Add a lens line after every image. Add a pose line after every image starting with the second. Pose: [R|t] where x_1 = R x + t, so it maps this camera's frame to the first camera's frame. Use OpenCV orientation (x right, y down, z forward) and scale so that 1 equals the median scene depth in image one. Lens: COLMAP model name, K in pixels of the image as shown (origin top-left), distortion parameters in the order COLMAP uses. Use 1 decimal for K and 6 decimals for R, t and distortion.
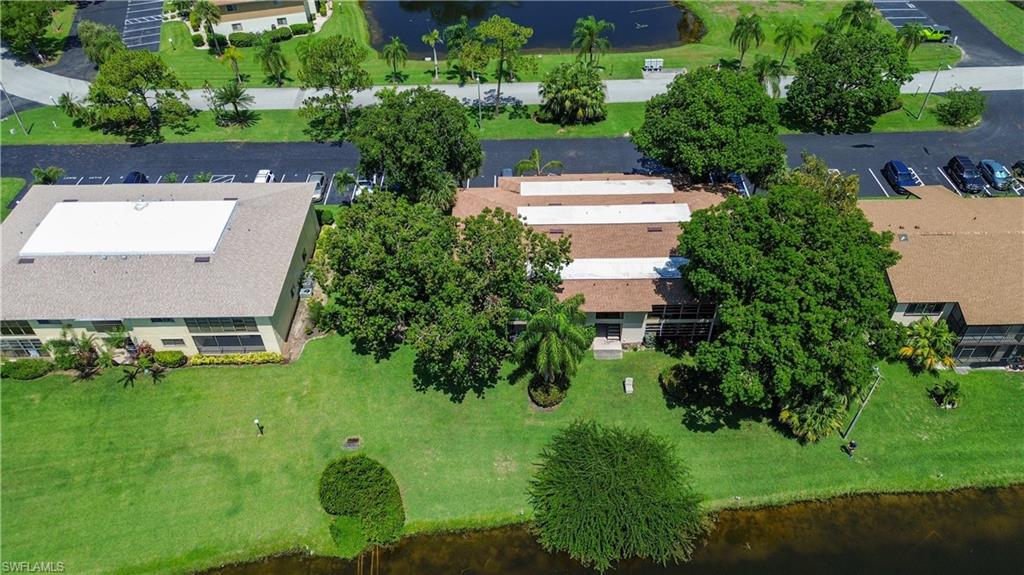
lens RADIAL K [[718.1, 0, 512.0], [0, 718.1, 287.5], [0, 0, 1]] dist [0.068681, -0.065354]
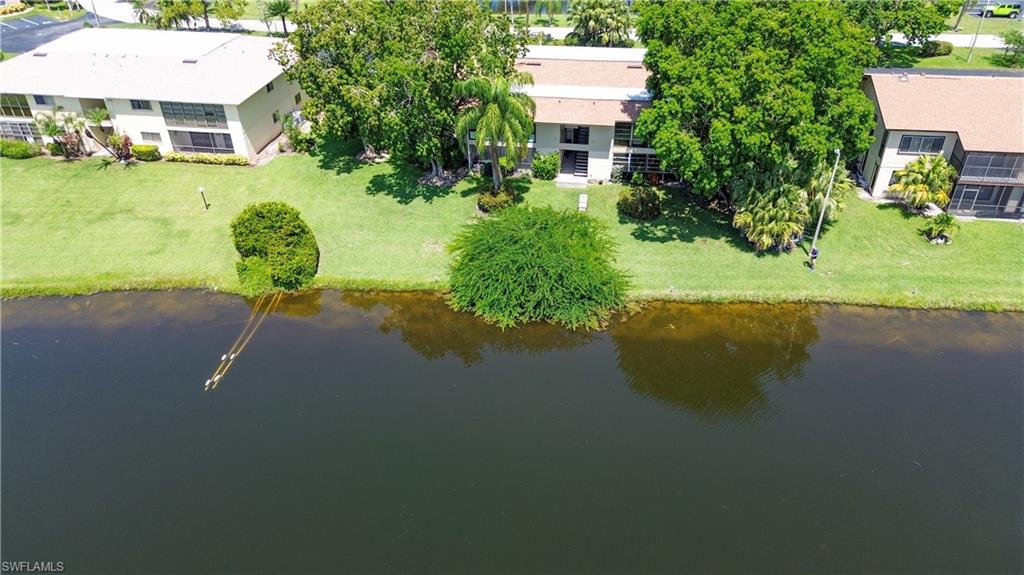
lens RADIAL K [[724.9, 0, 512.0], [0, 724.9, 287.5], [0, 0, 1]] dist [0.061693, -0.052886]
pose [[0.985297, 0.095438, -0.141709, 0.224576], [-0.116997, 0.981344, -0.152562, 0.416119], [0.124505, 0.166899, 0.978081, 0.084183]]
